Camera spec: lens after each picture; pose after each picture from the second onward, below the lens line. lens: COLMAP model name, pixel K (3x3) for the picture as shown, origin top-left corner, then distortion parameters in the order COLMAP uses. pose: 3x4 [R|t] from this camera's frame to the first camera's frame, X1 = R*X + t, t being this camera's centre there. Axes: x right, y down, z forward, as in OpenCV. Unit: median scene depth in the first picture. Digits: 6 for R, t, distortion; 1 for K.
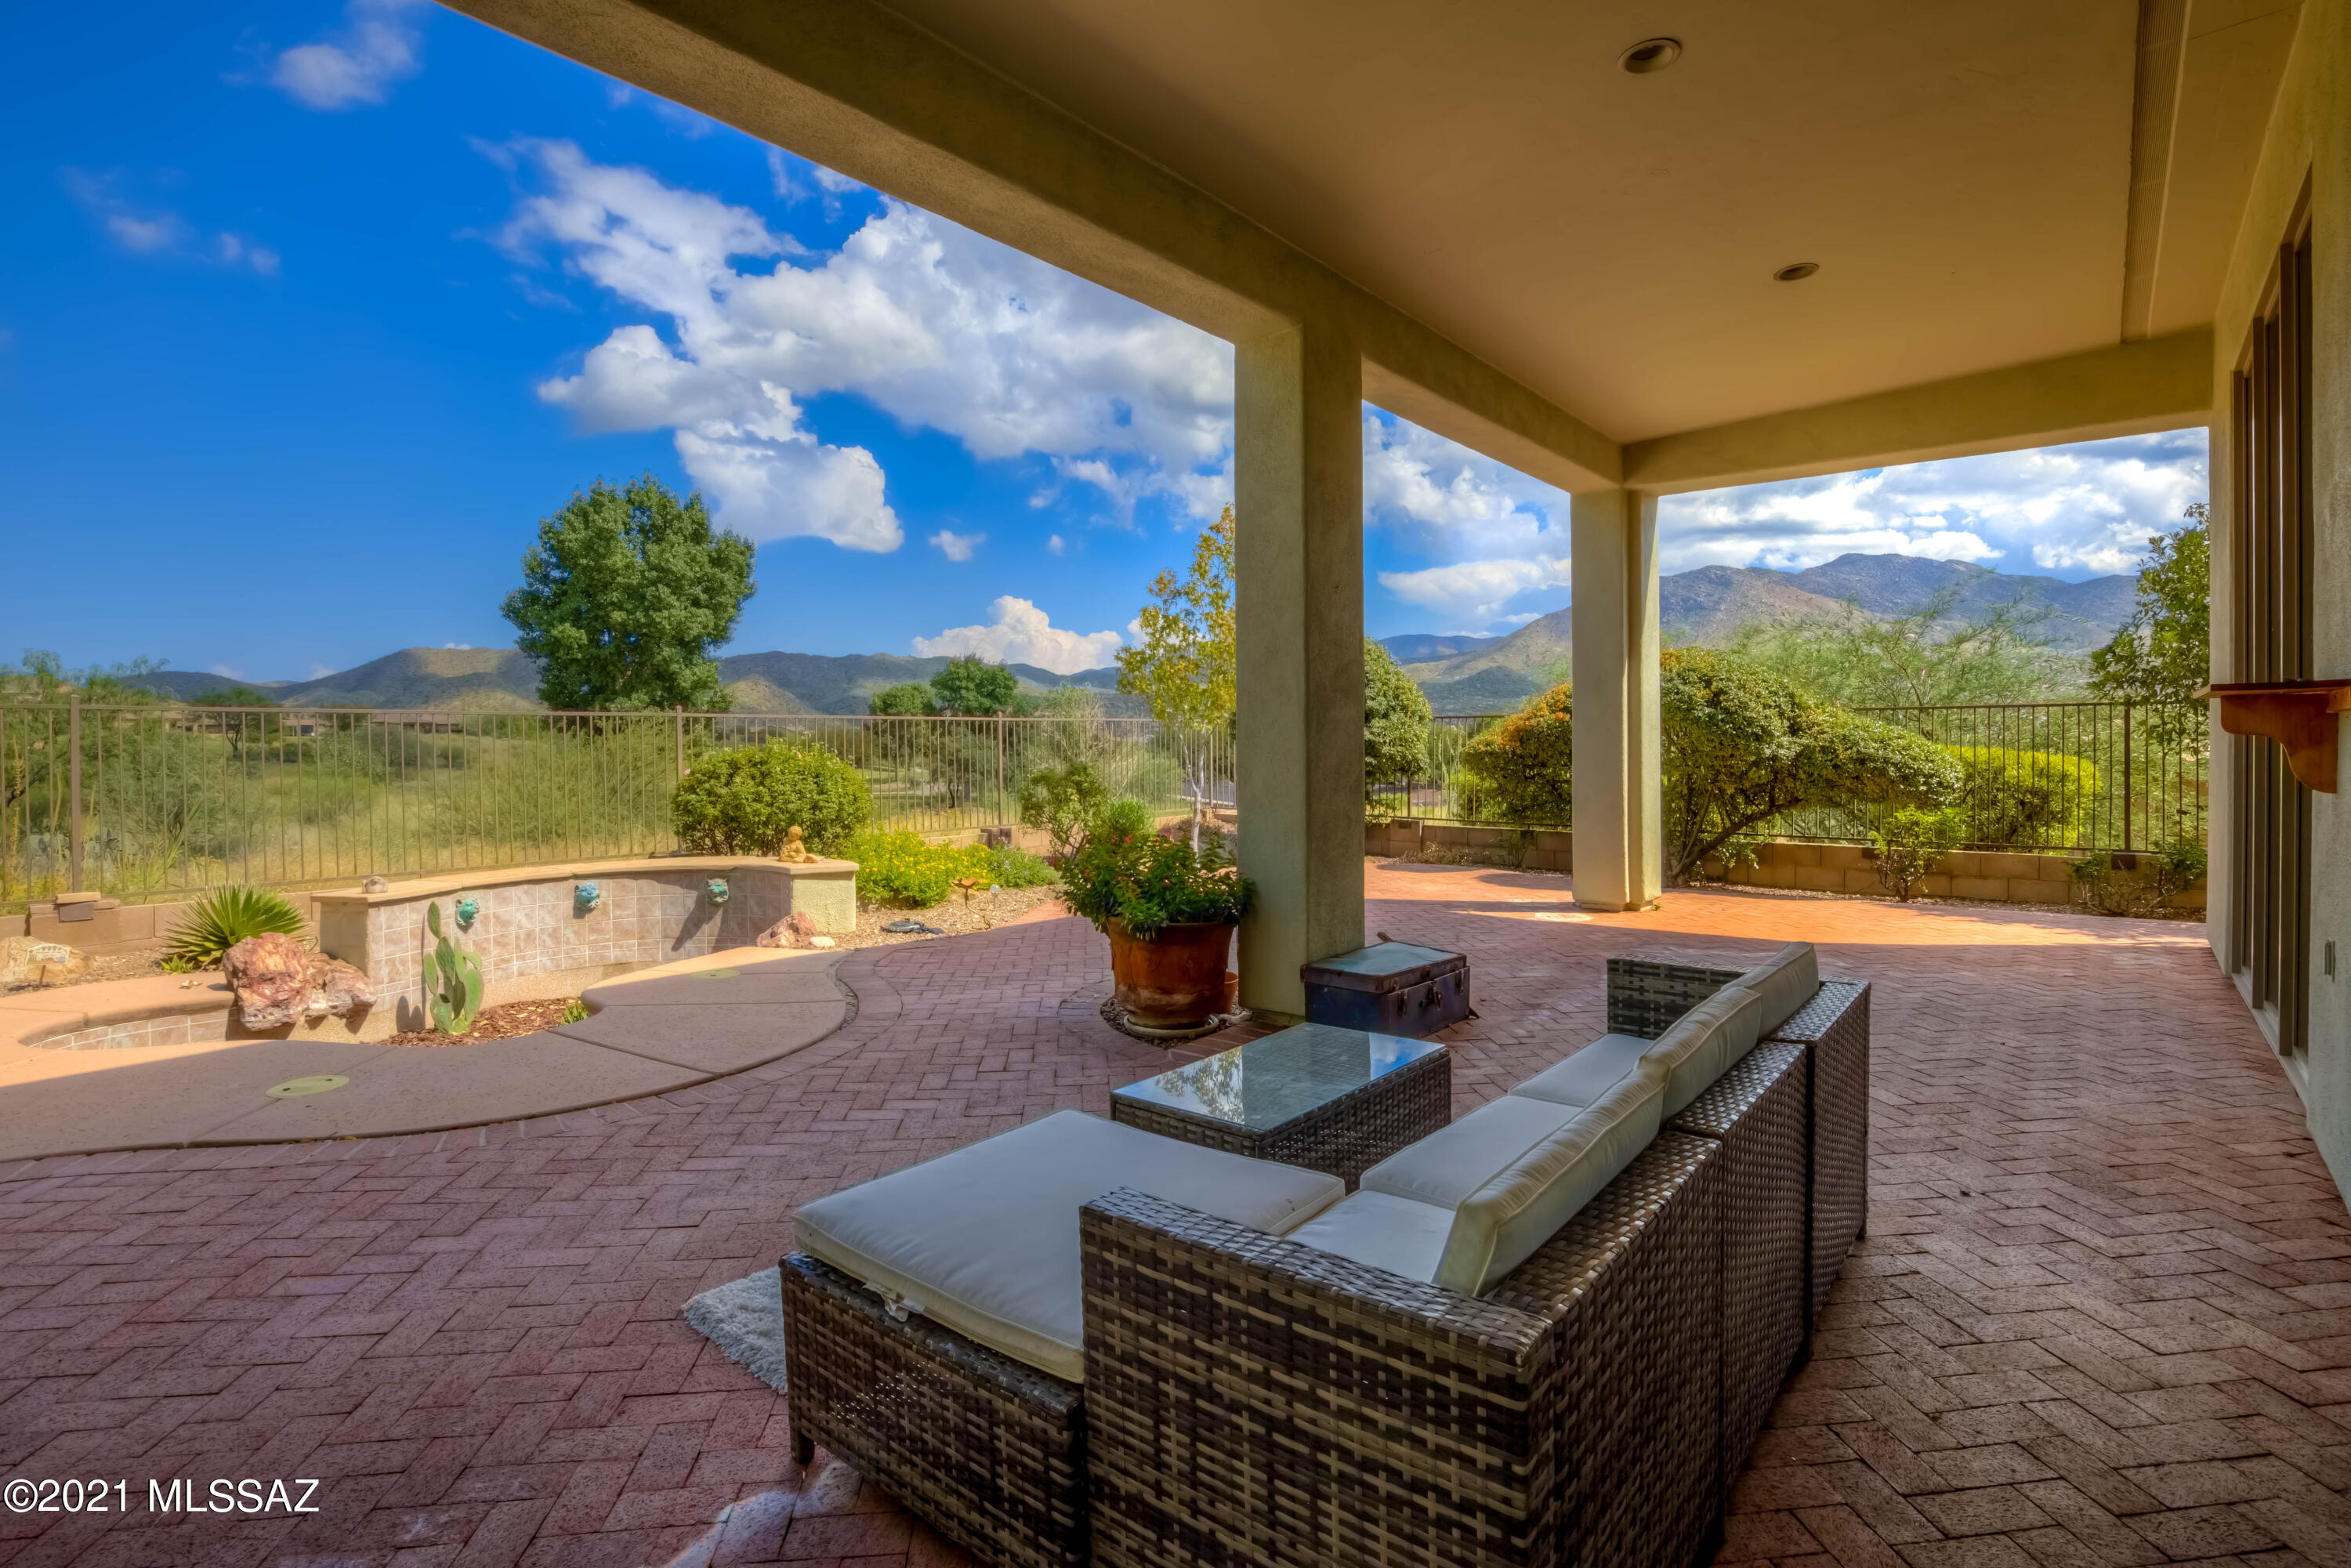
lens RADIAL K [[1087.2, 0, 1160.6], [0, 1087.2, 780.0], [0, 0, 1]] dist [-0.008797, 0.000024]
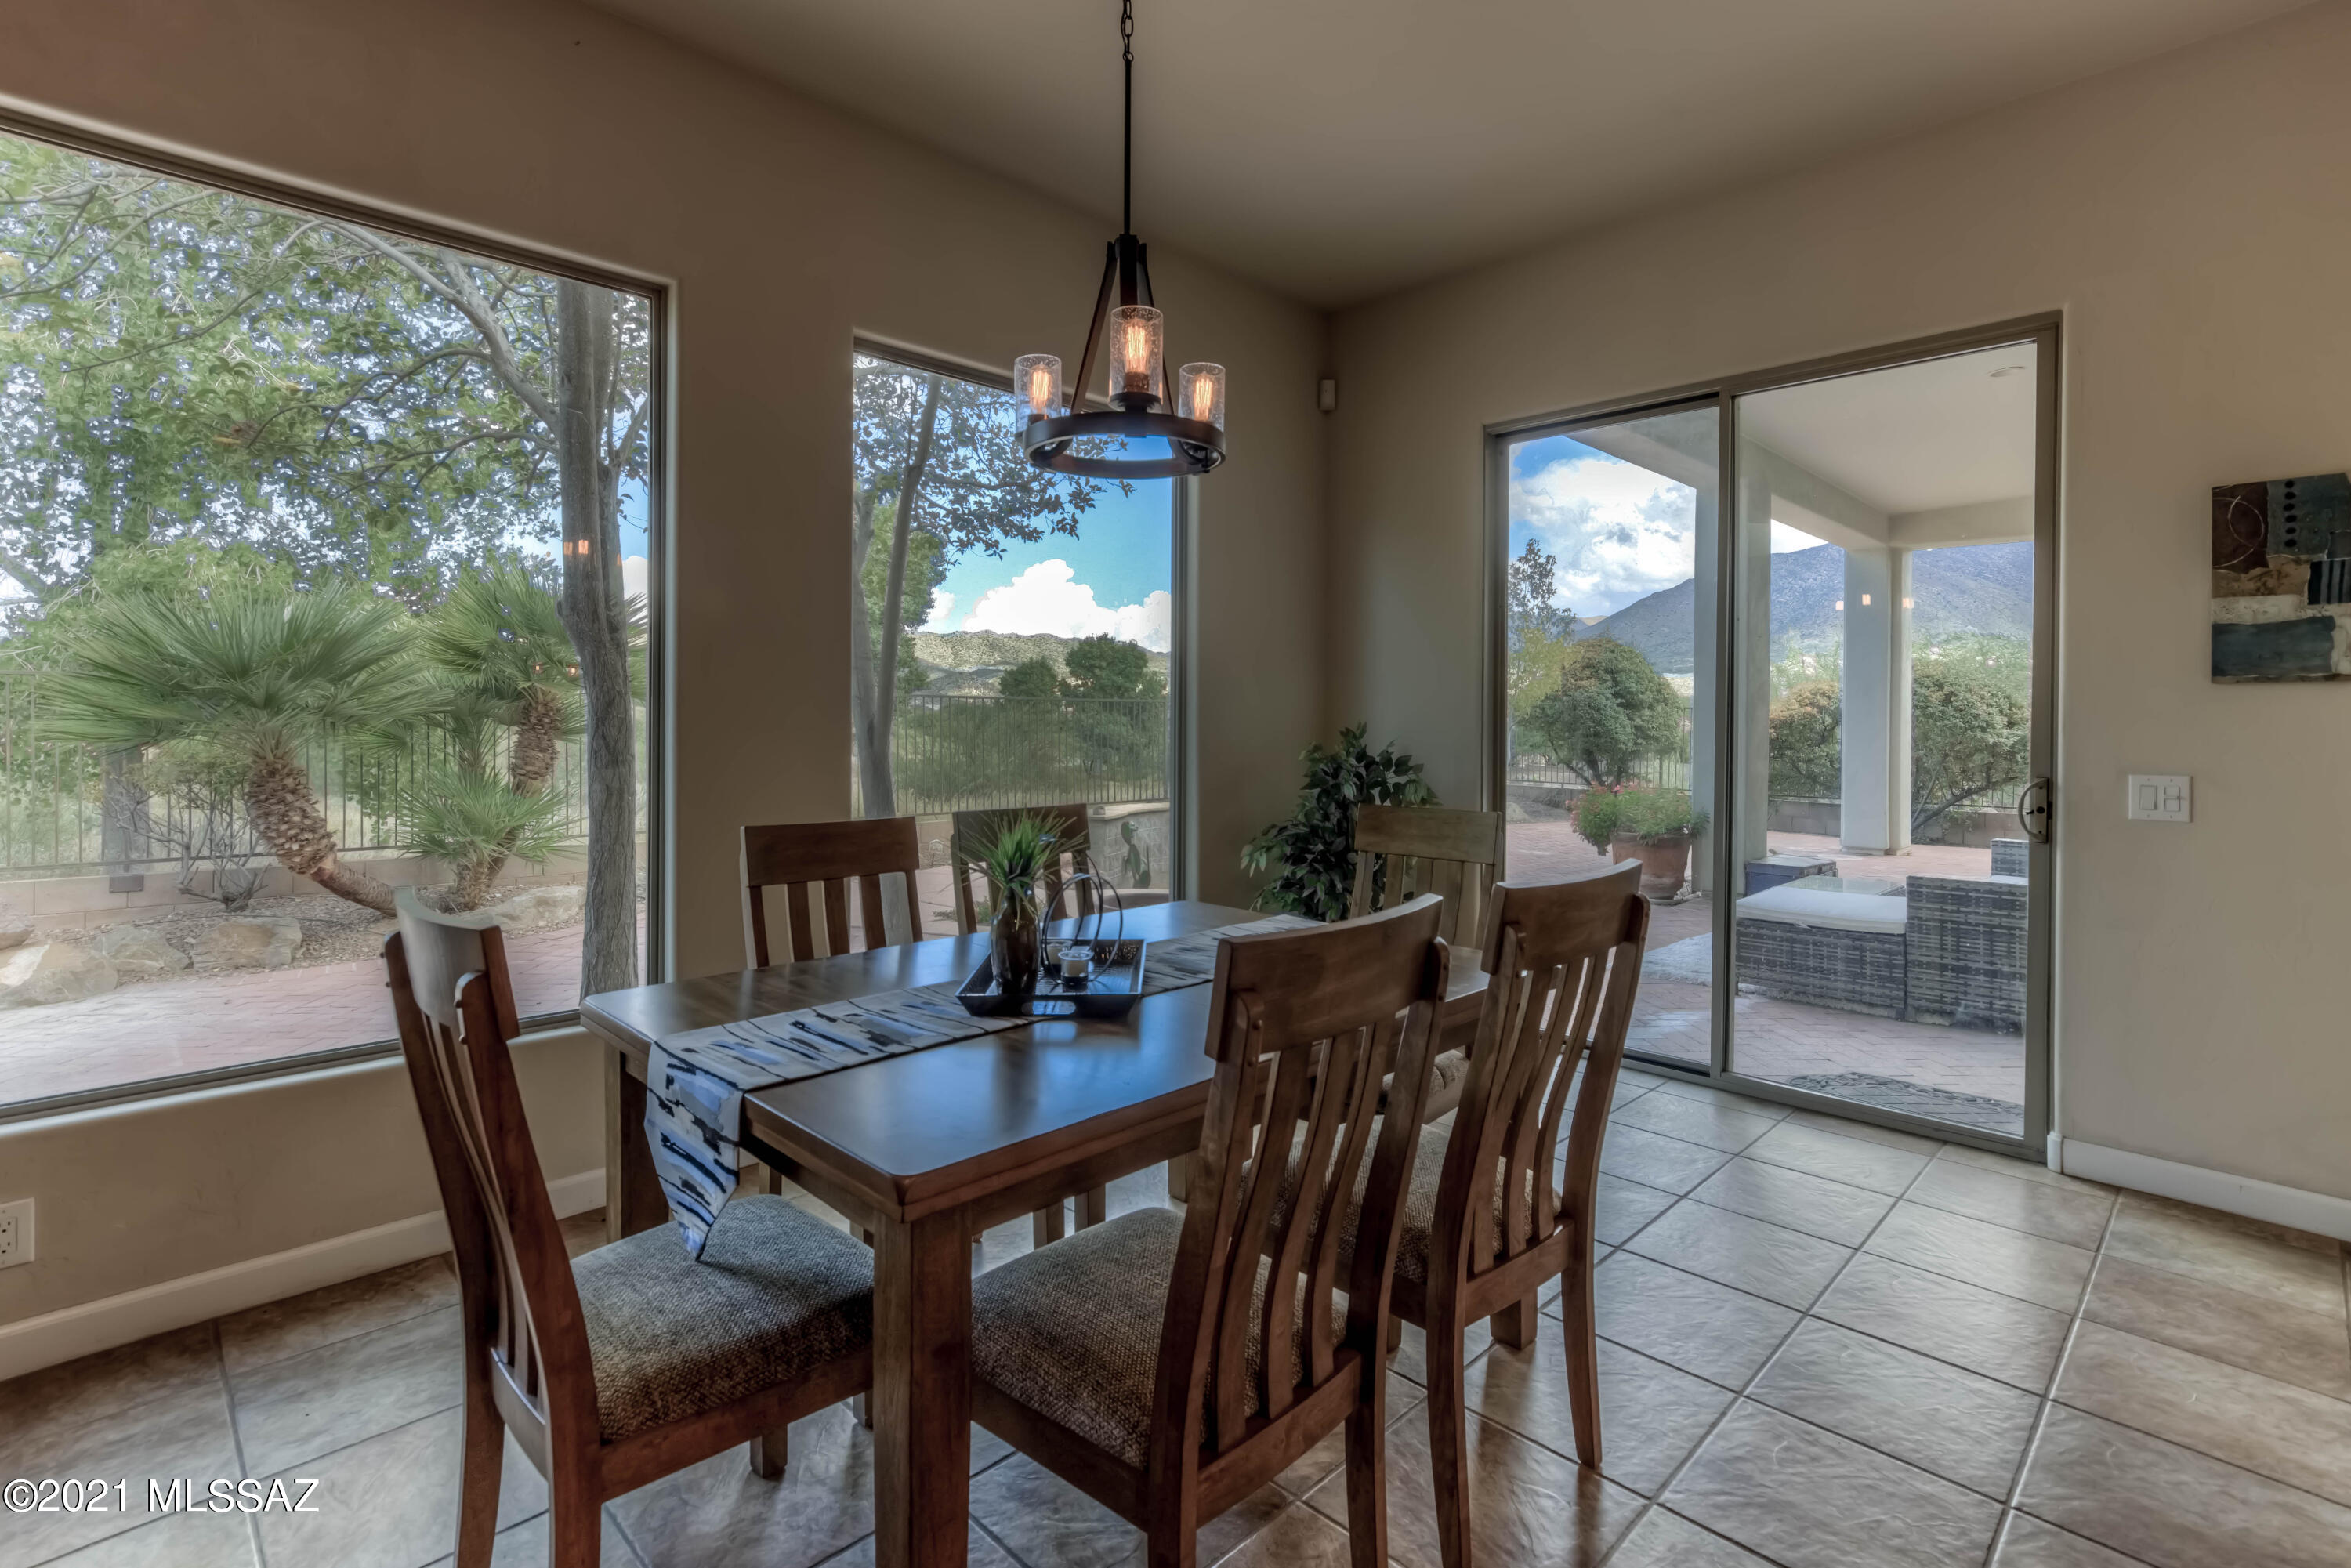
lens RADIAL K [[1072.5, 0, 1172.1], [0, 1072.5, 723.6], [0, 0, 1]] dist [-0.000497, 0.000037]
pose [[0.995866, 0.014756, -0.089625, -0.305259], [-0.017509, 0.999397, -0.030001, 0.009864], [0.089128, 0.031446, 0.995524, -0.372686]]
